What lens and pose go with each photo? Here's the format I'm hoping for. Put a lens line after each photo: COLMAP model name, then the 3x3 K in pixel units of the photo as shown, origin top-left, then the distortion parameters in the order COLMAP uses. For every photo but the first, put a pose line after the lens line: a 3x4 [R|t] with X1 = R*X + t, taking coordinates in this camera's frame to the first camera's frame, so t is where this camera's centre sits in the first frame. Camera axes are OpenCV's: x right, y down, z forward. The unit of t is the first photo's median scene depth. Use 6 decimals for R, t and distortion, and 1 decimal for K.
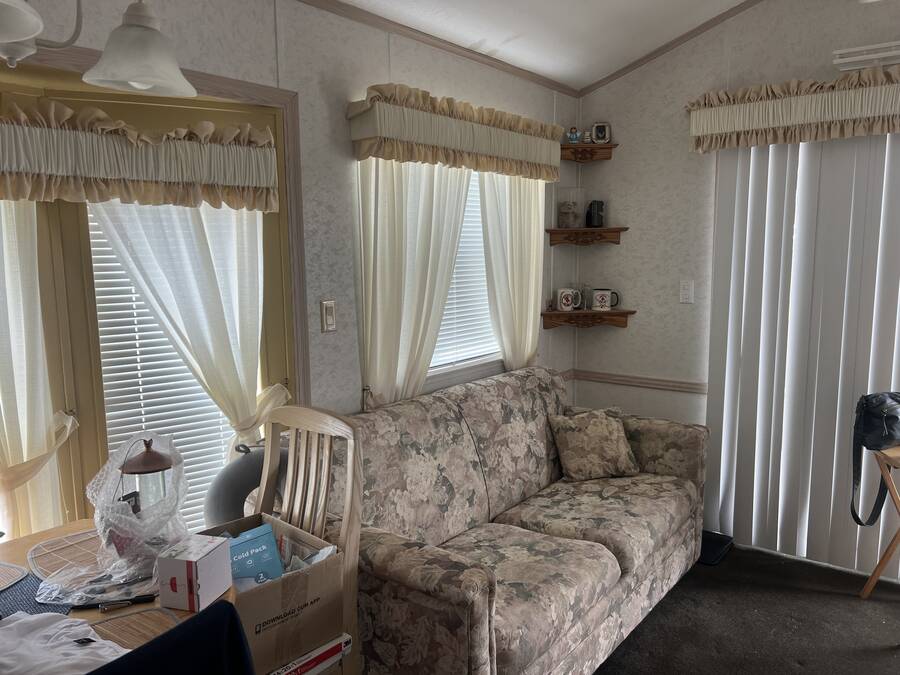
lens RADIAL K [[678.3, 0, 454.5], [0, 678.3, 337.0], [0, 0, 1]] dist [0.031621, -0.035384]
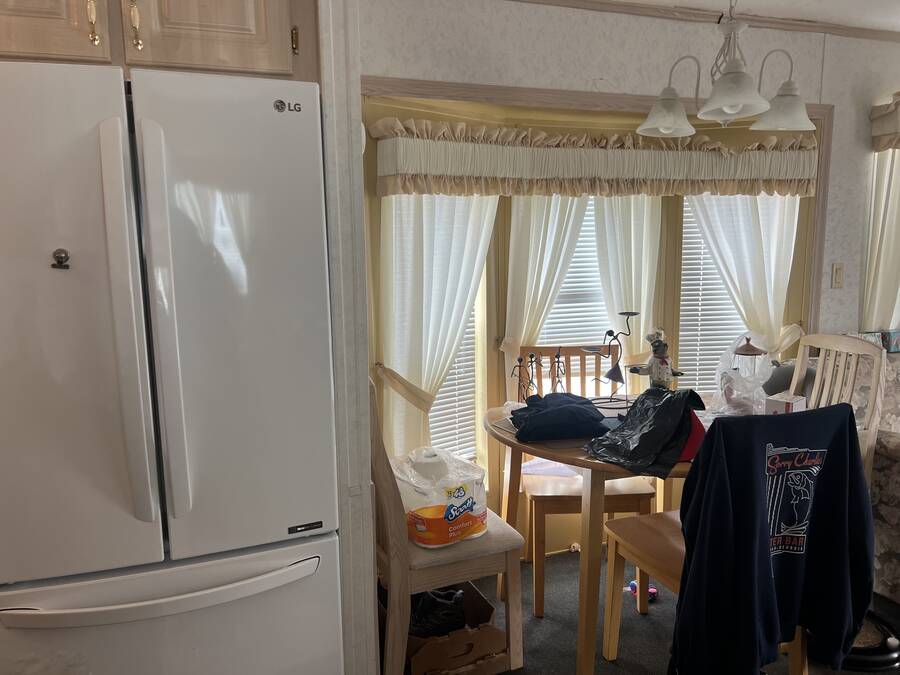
lens RADIAL K [[678.3, 0, 440.8], [0, 678.3, 340.6], [0, 0, 1]] dist [0.031621, -0.035384]
pose [[0.838385, 0.078223, -0.539437, -0.130525], [-0.061946, 0.996911, 0.048286, 0.090510], [0.541548, -0.007066, 0.840640, -0.593944]]
